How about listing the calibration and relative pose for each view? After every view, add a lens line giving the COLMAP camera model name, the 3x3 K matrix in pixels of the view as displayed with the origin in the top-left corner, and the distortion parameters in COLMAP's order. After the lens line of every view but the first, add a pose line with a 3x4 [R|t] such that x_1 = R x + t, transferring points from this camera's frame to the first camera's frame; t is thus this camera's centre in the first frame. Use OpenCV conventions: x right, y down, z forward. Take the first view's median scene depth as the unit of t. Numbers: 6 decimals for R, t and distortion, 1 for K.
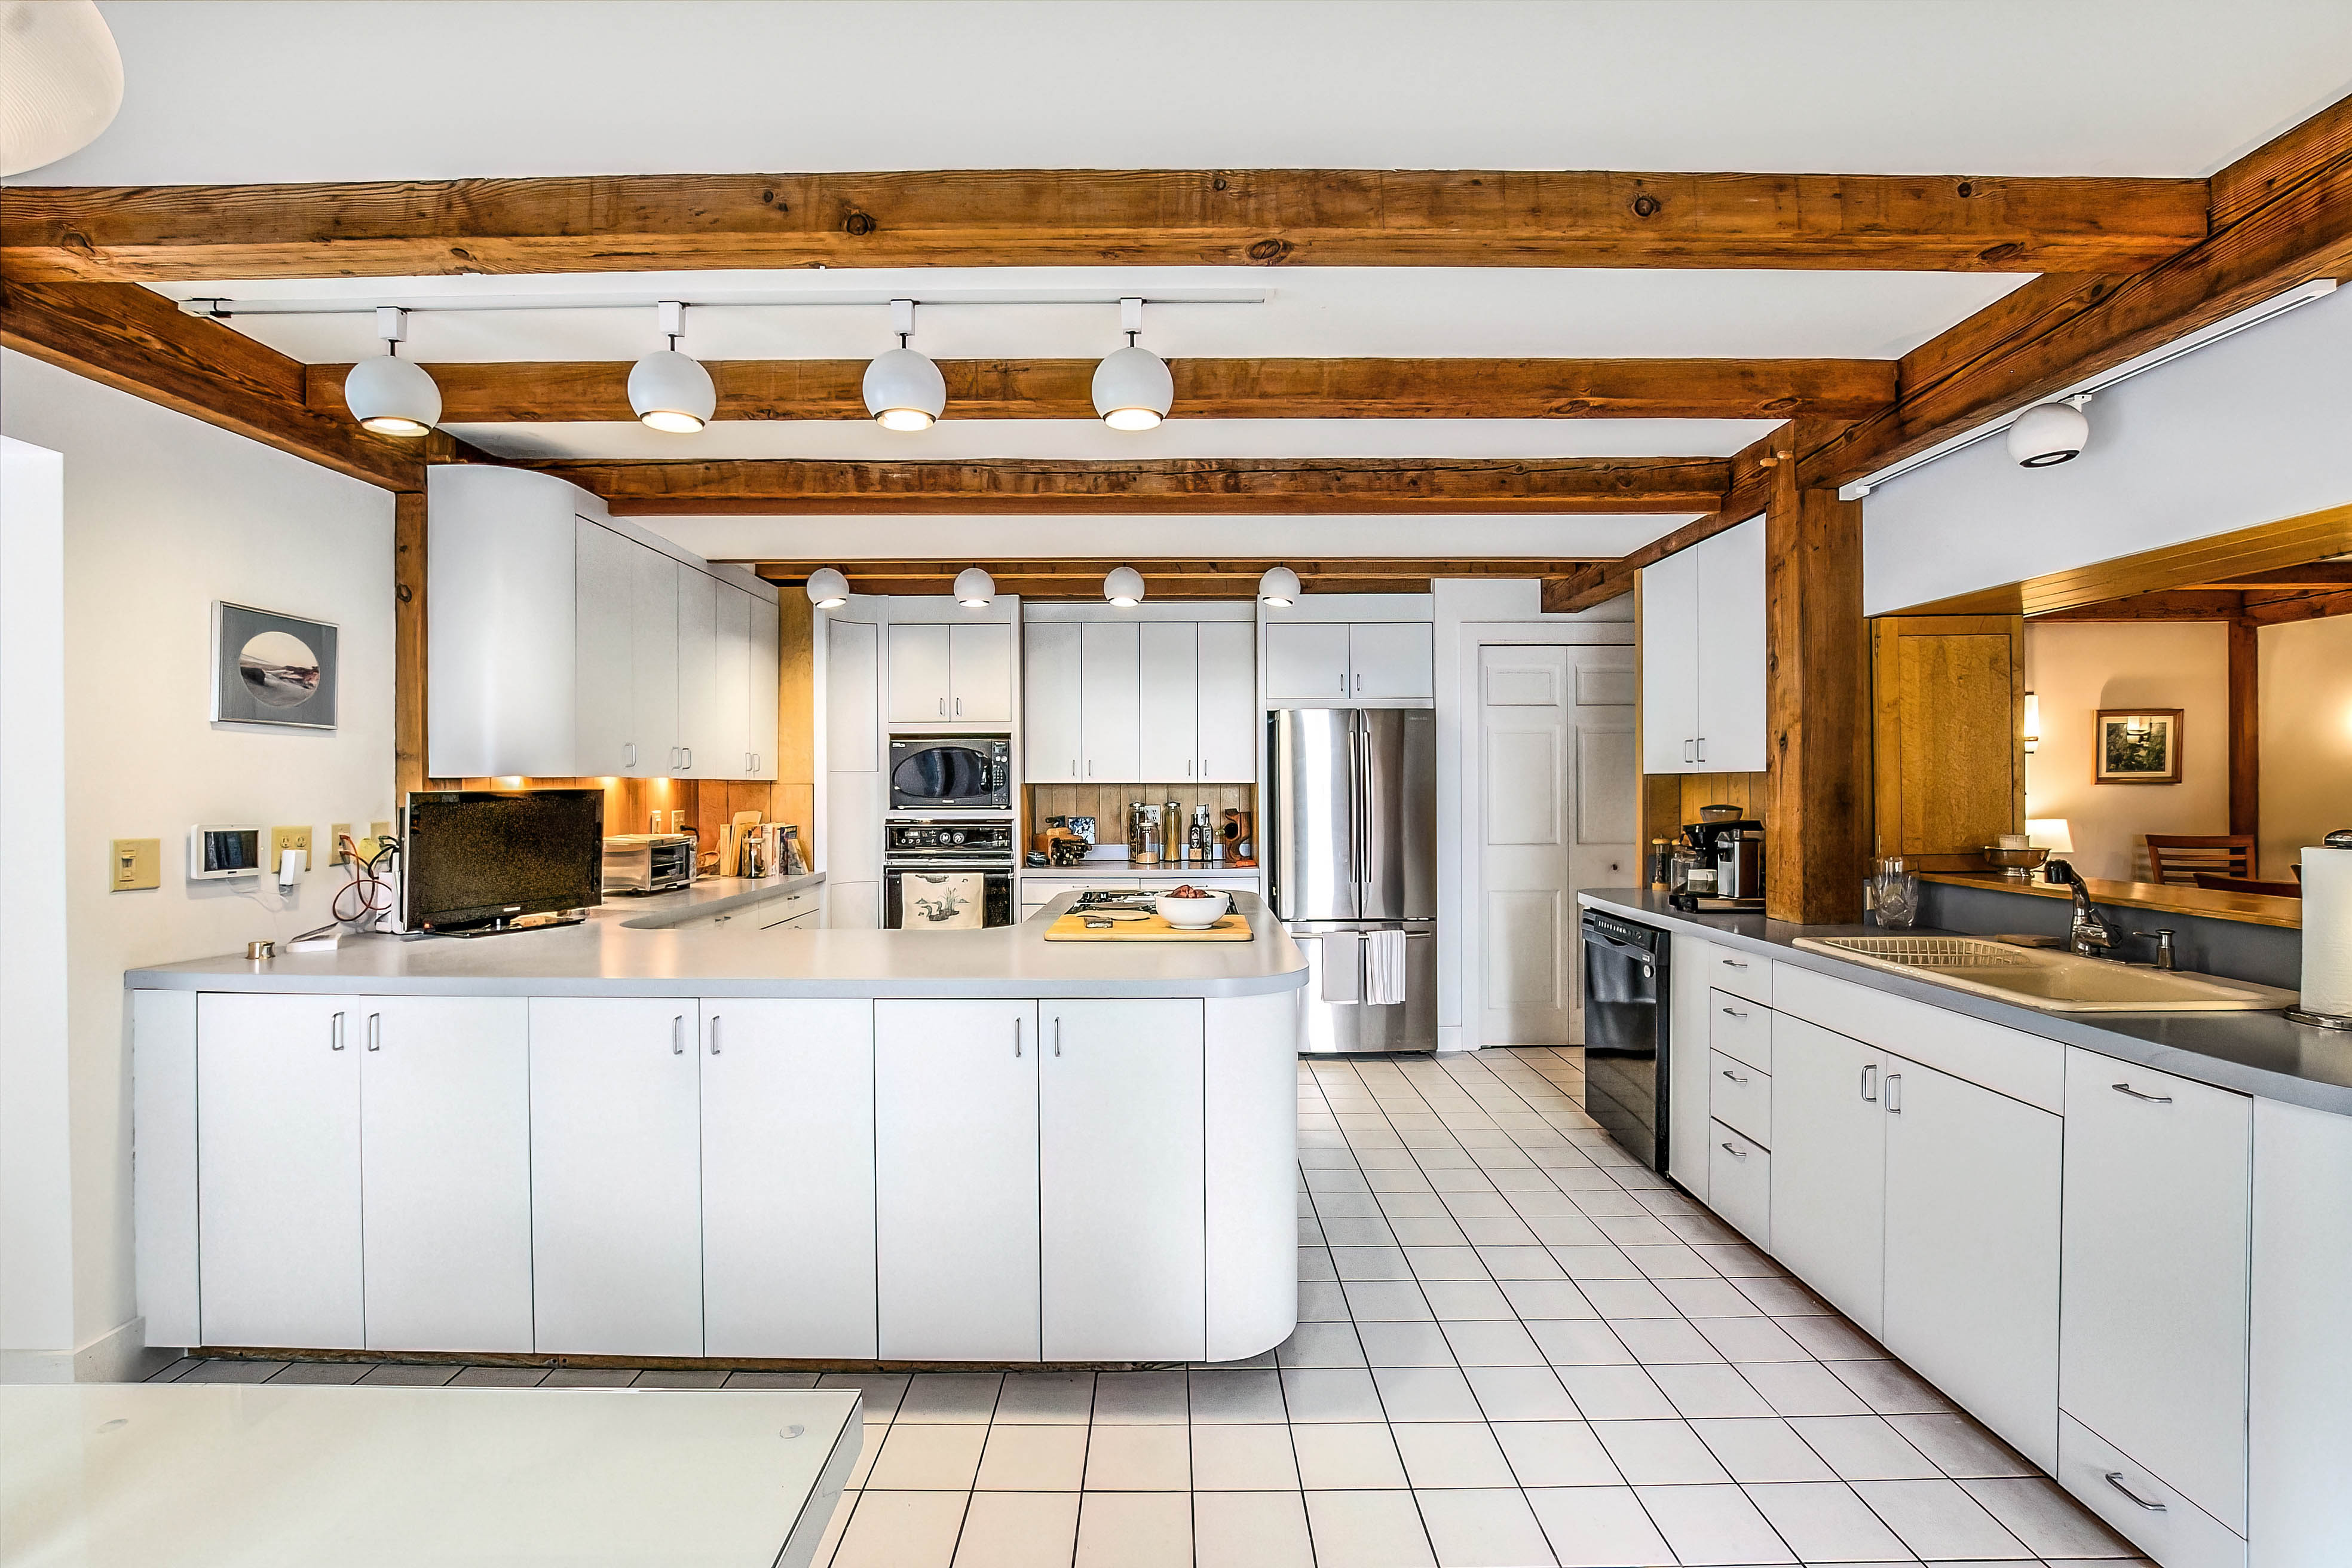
lens RADIAL K [[1035.7, 0, 1168.1], [0, 1035.7, 784.6], [0, 0, 1]] dist [-0.027771, 0.000730]
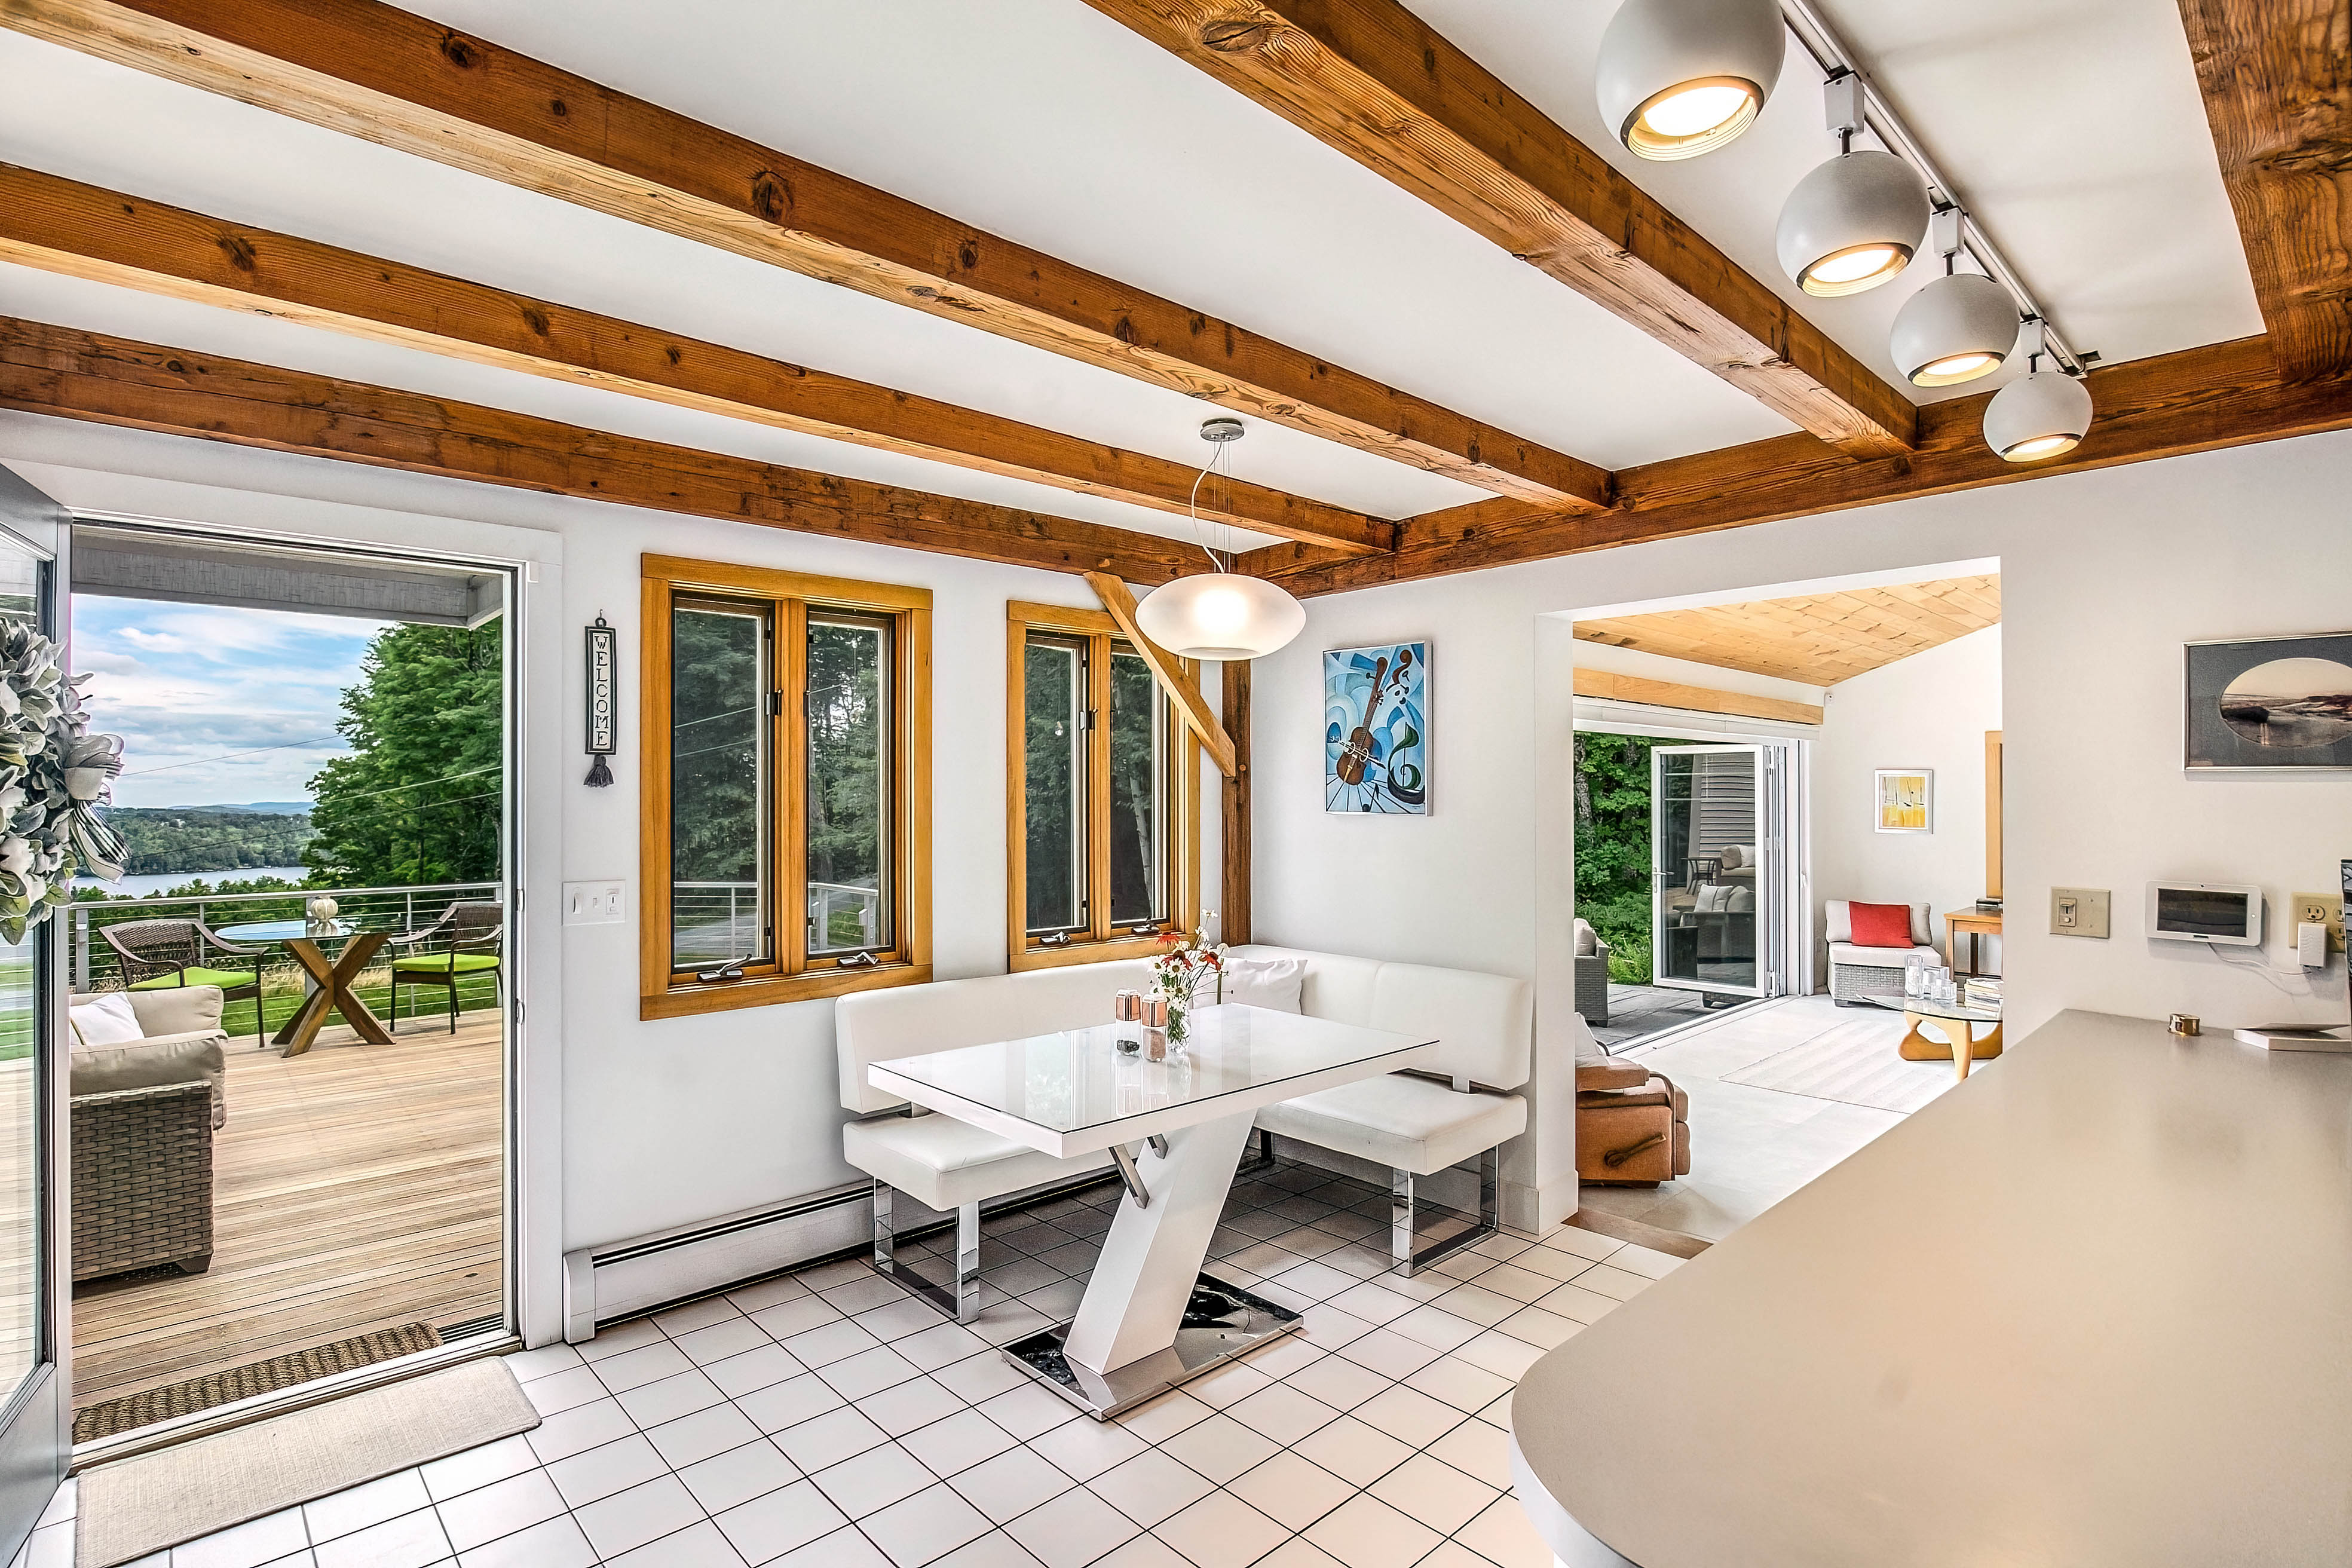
lens RADIAL K [[1140.4, 0, 1176.0], [0, 1140.4, 784.0], [0, 0, 1]] dist [-0.032187, -0.000095]
pose [[-0.733629, 0.002623, -0.679545, 0.314058], [0.004697, 0.999988, -0.001212, -0.039254], [0.679534, -0.004081, -0.733633, 0.803537]]
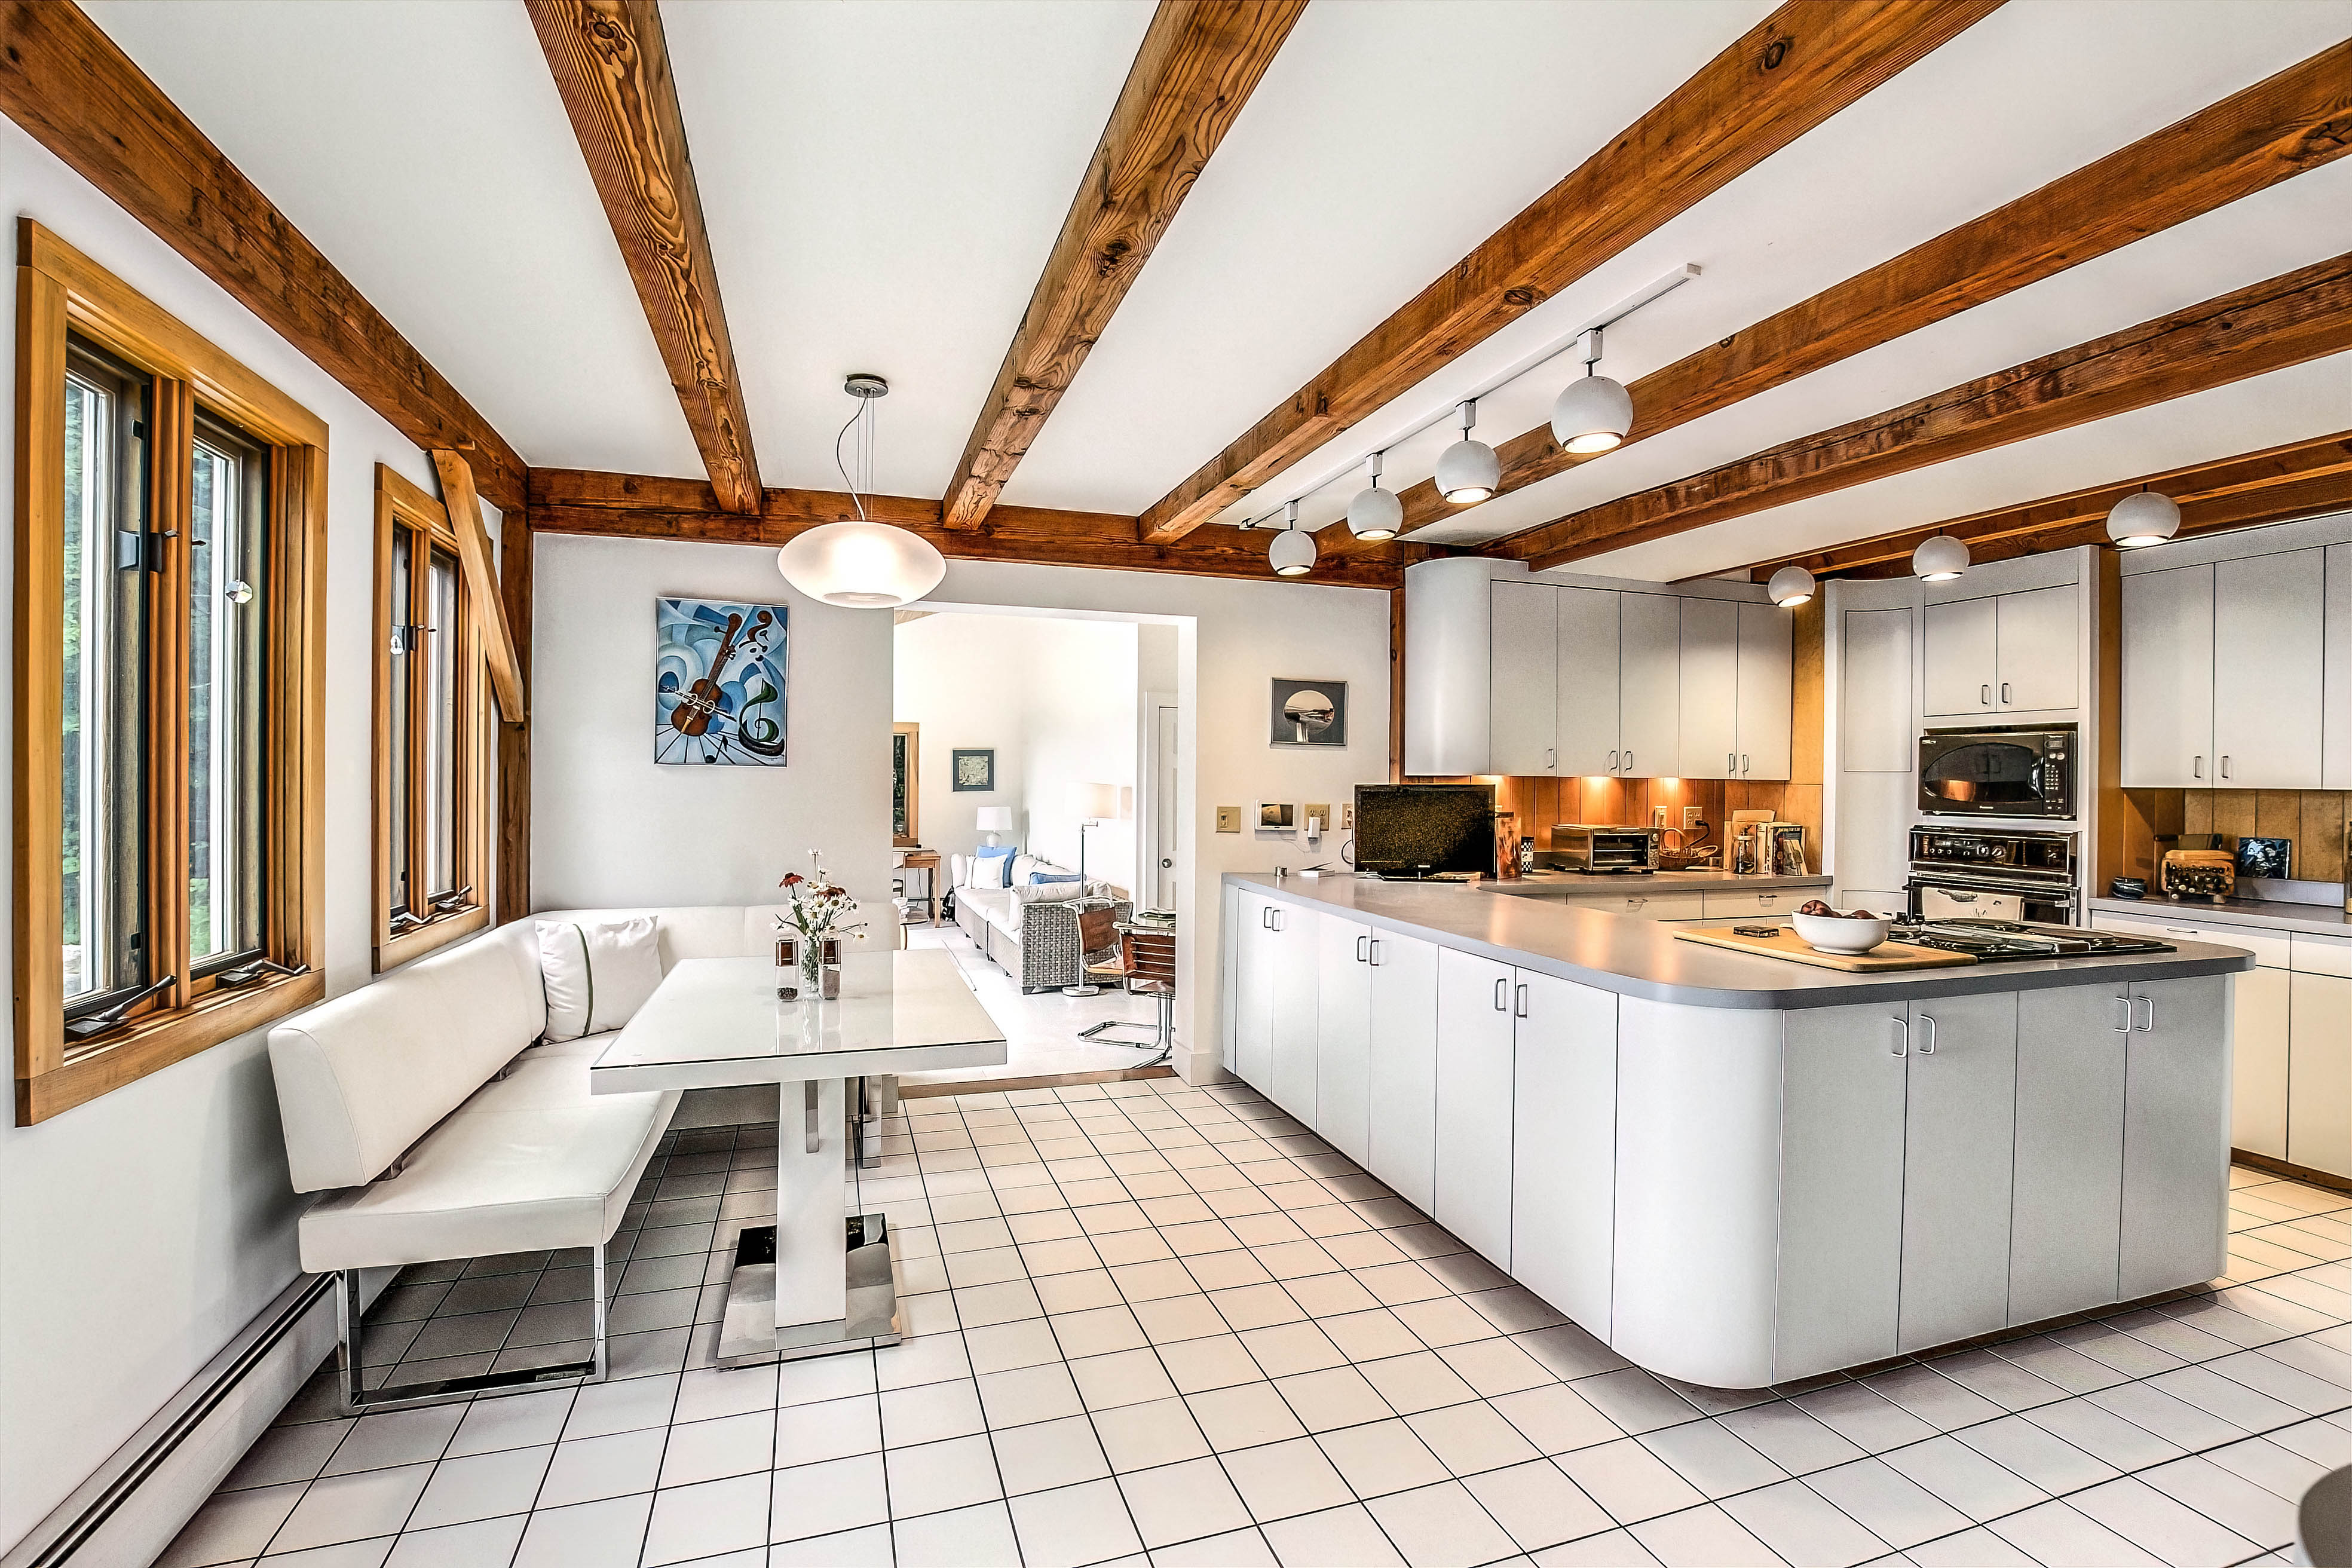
lens RADIAL K [[1035.7, 0, 1168.1], [0, 1035.7, 784.6], [0, 0, 1]] dist [-0.027771, 0.000730]
pose [[0.320294, 0.012933, -0.947230, 0.553836], [-0.011967, 0.999882, 0.009605, -0.003573], [0.947243, 0.008259, 0.320411, 0.162821]]
